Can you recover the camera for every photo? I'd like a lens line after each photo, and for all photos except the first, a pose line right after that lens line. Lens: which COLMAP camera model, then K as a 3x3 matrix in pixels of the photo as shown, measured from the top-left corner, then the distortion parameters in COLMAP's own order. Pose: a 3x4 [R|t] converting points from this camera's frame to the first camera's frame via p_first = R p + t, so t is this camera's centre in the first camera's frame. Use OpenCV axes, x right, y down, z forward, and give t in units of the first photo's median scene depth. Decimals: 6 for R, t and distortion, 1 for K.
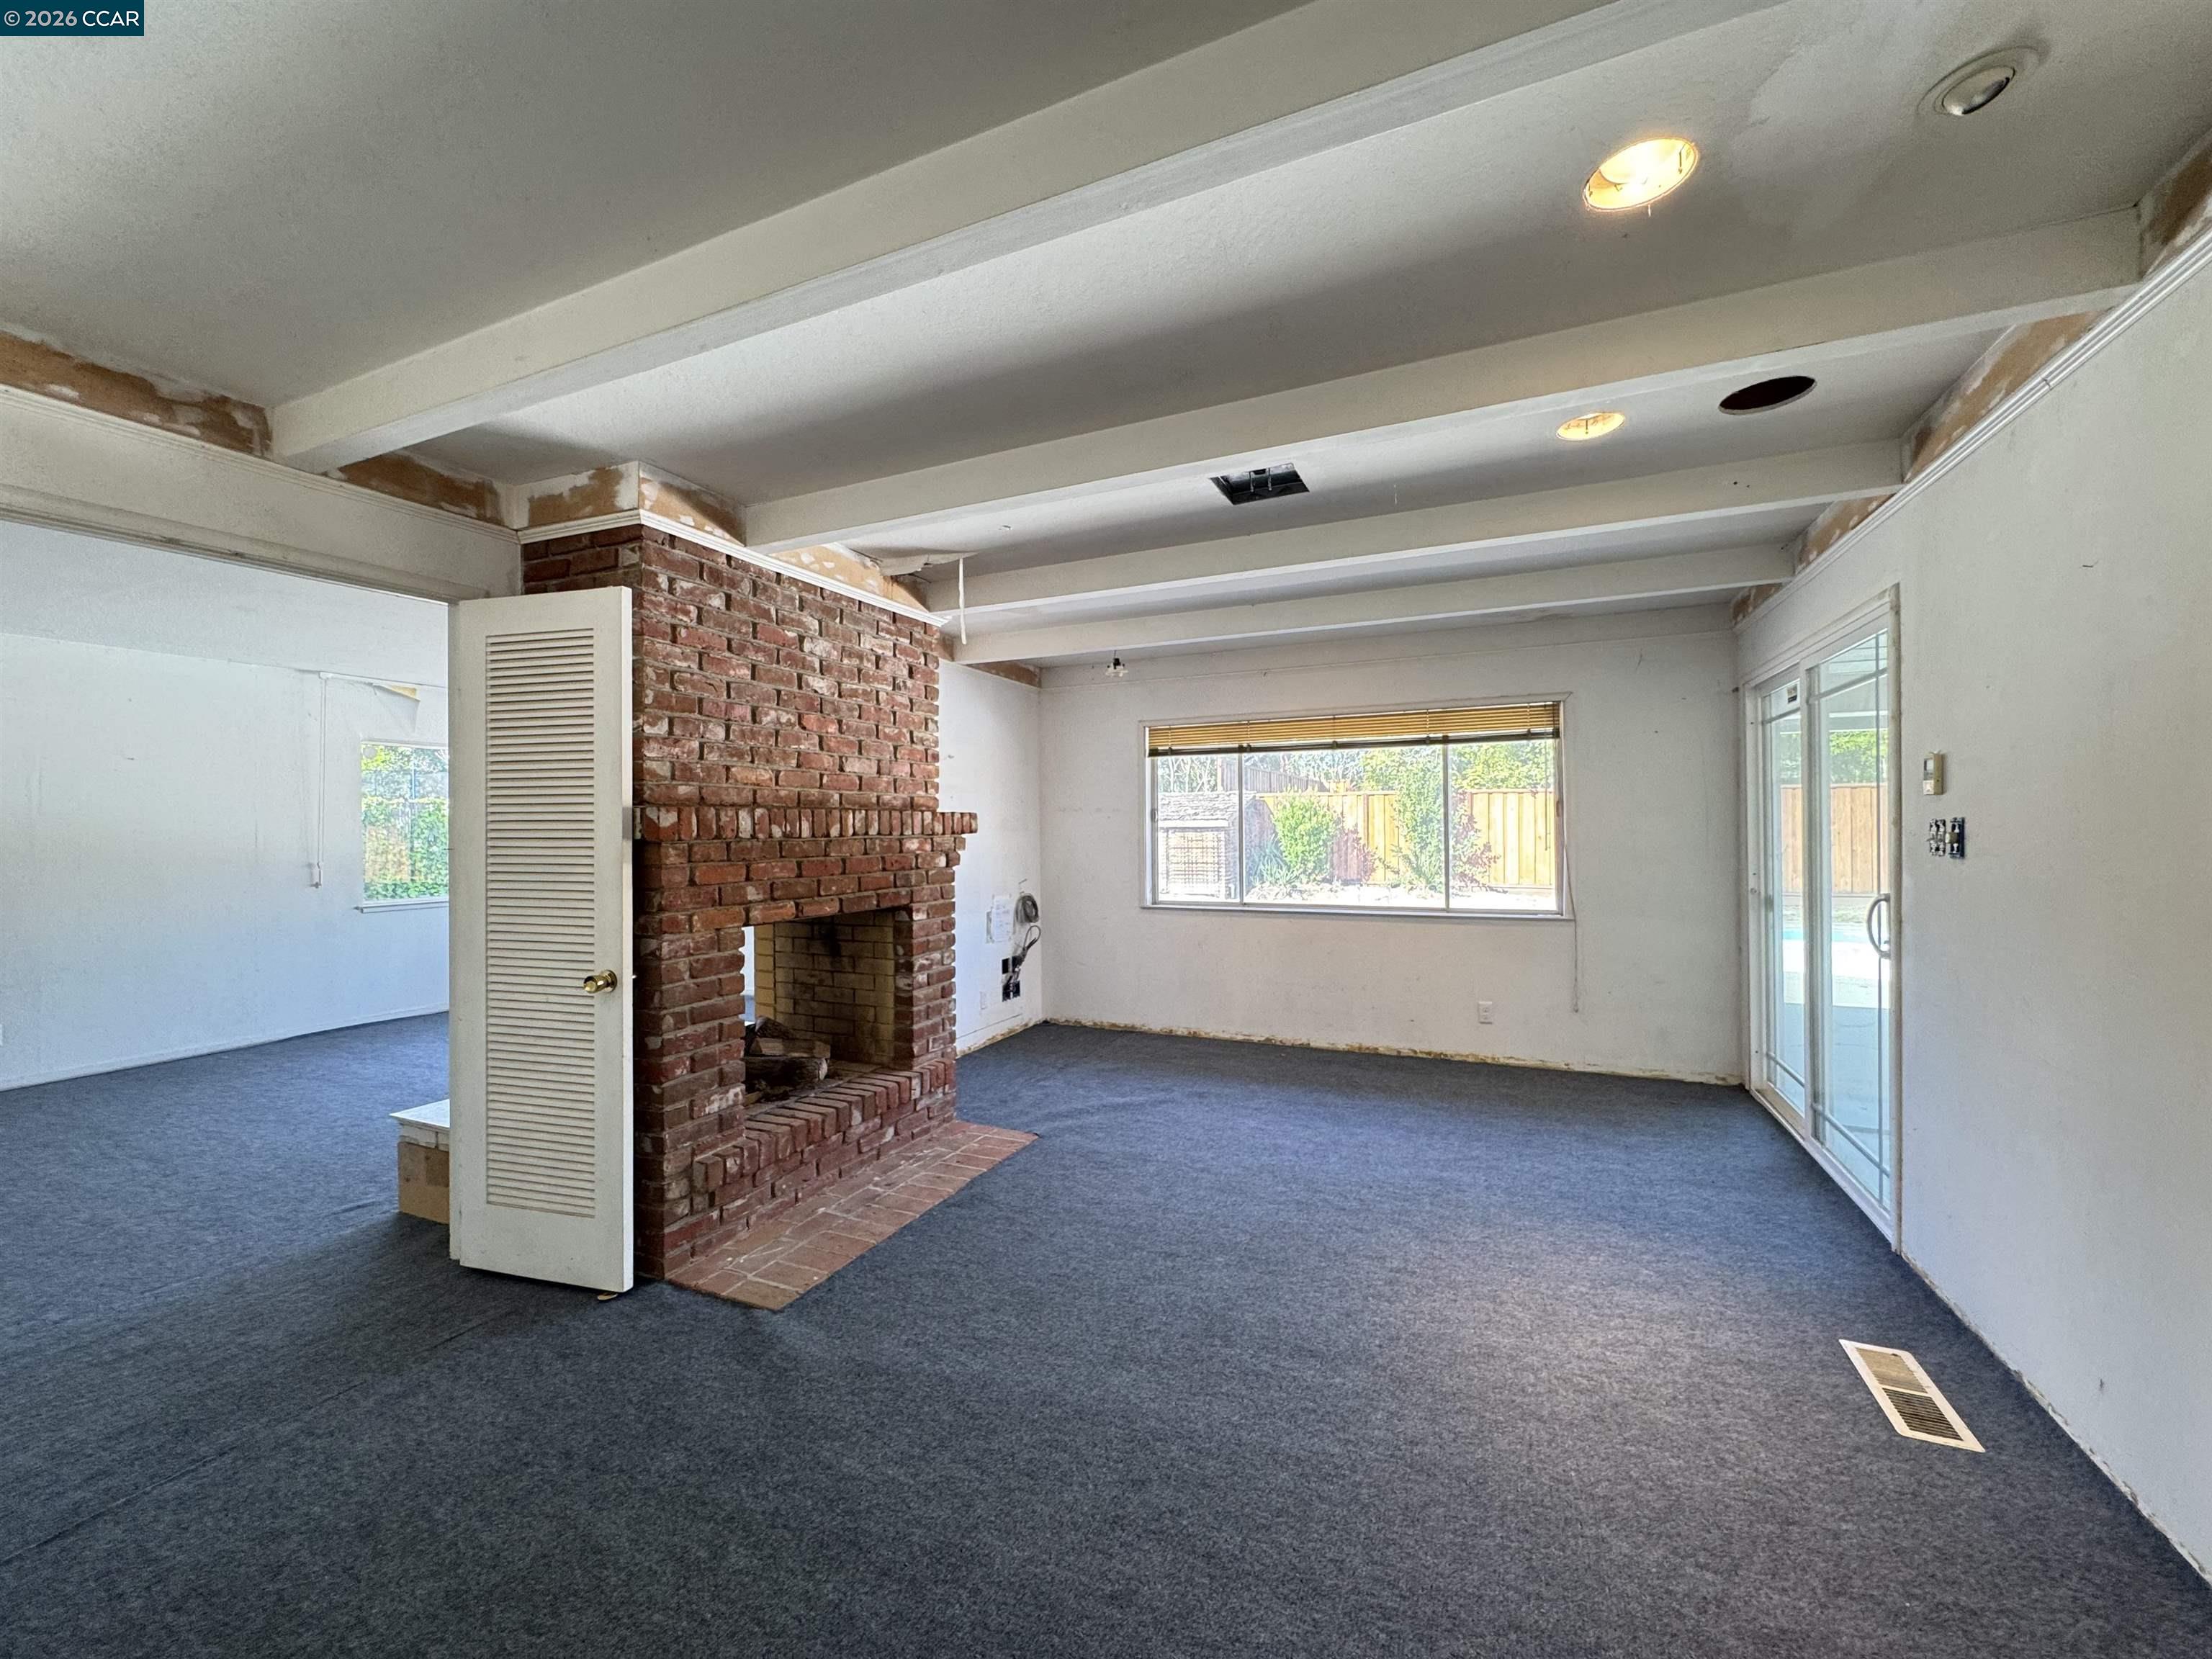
lens RADIAL K [[887.2, 0, 1113.8], [0, 887.2, 826.7], [0, 0, 1]] dist [-0.000152, -0.000018]
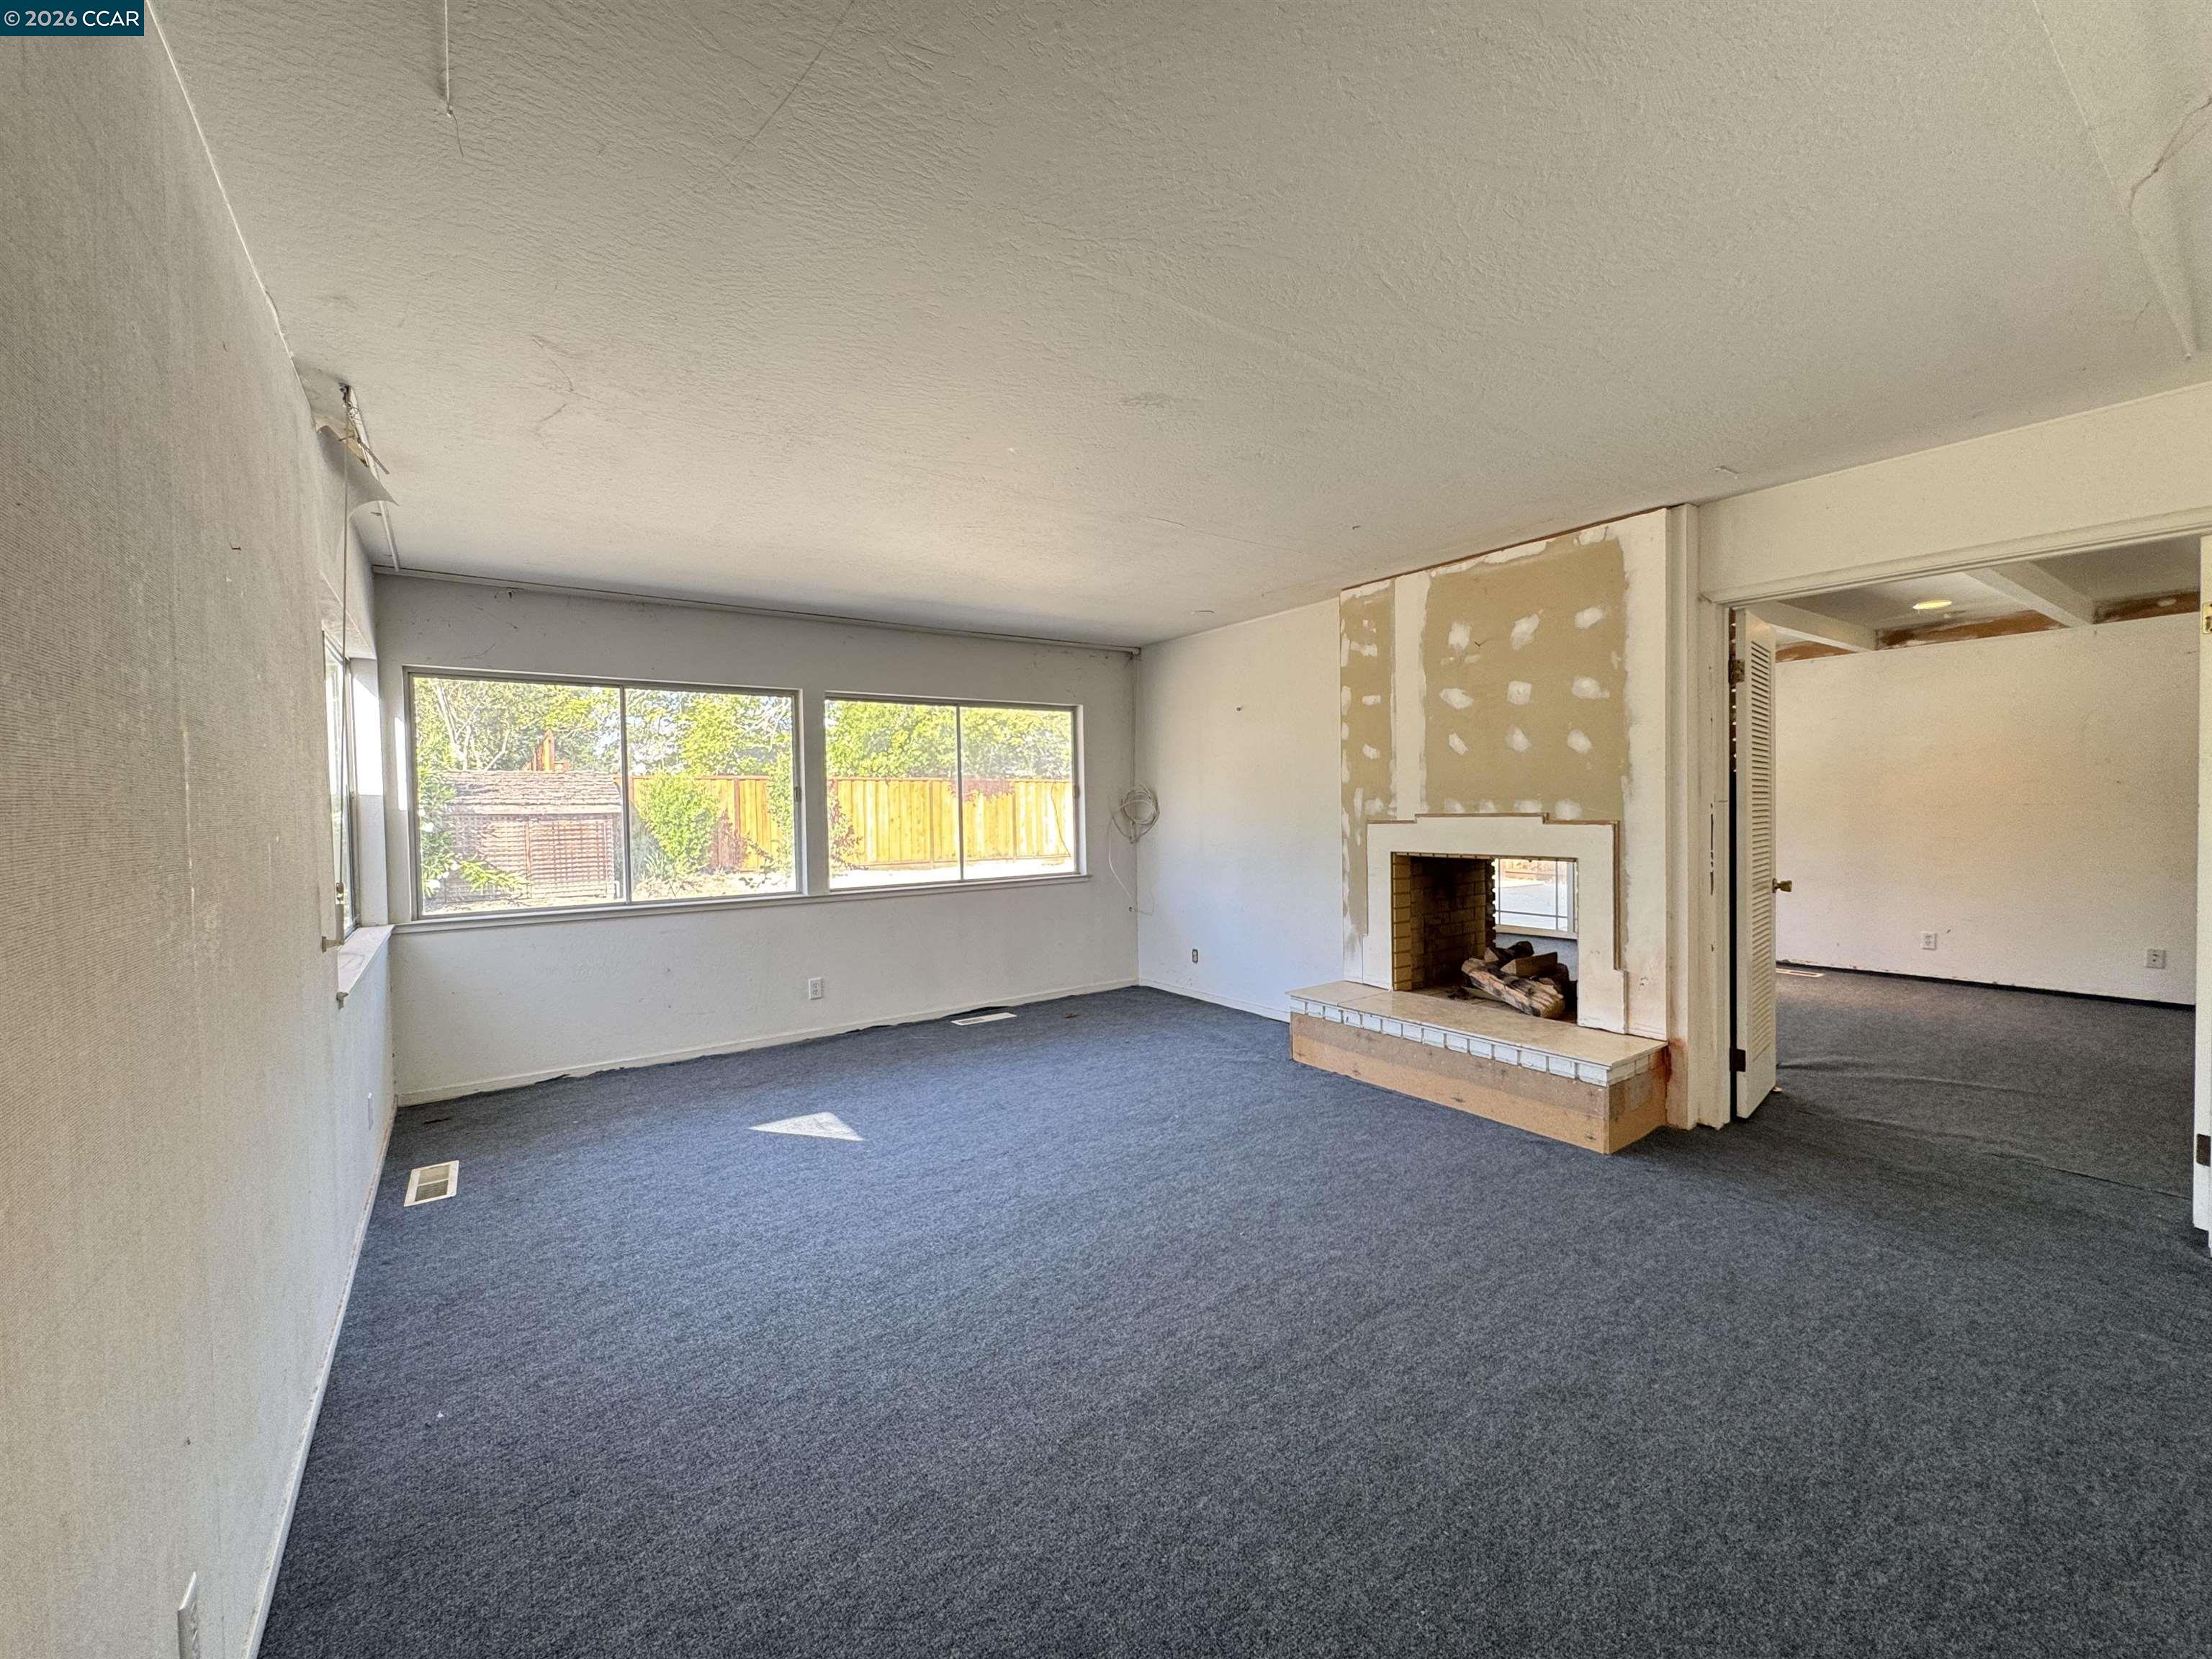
lens RADIAL K [[887.2, 0, 1110.6], [0, 887.2, 828.3], [0, 0, 1]] dist [-0.000152, -0.000018]
pose [[0.517095, -0.022899, 0.855622, -0.347222], [0.011906, 0.999738, 0.019561, 0.003843], [-0.855845, 0.000073, 0.517232, 0.164522]]
